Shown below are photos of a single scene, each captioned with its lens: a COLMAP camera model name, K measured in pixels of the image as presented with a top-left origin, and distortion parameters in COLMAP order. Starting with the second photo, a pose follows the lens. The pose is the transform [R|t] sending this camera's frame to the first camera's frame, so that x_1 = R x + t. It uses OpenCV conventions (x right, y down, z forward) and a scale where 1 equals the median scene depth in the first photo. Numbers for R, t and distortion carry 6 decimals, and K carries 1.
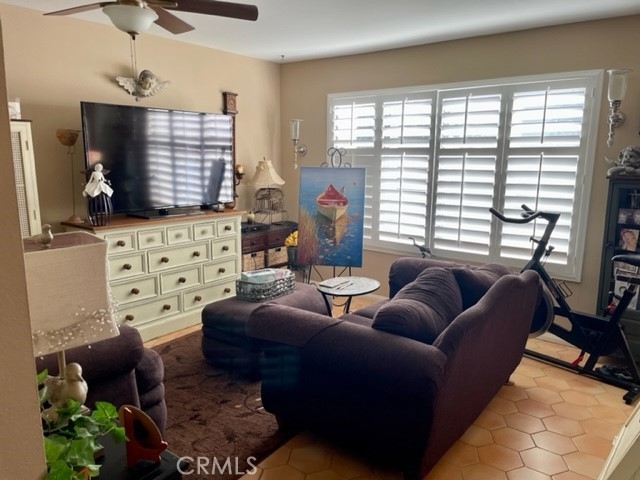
lens RADIAL K [[486.7, 0, 322.1], [0, 486.7, 238.6], [0, 0, 1]] dist [0.063343, -0.034473]
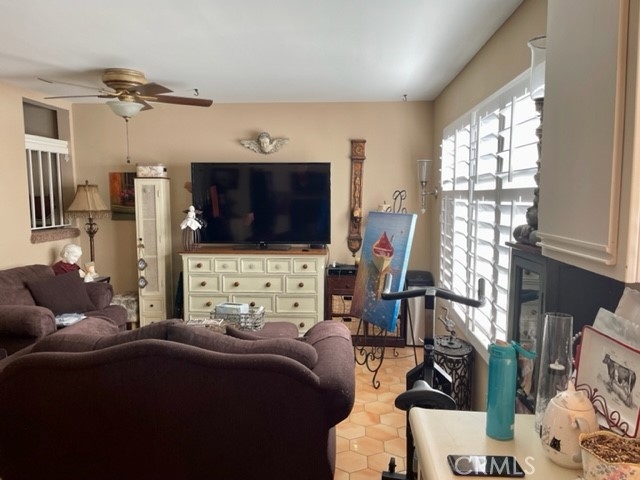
lens RADIAL K [[486.7, 0, 320.7], [0, 486.7, 241.7], [0, 0, 1]] dist [0.063343, -0.034473]
pose [[0.572409, 0.071338, -0.816859, 0.740624], [-0.135934, 0.990679, -0.008736, -0.075559], [0.808622, 0.116040, 0.576771, 0.428404]]
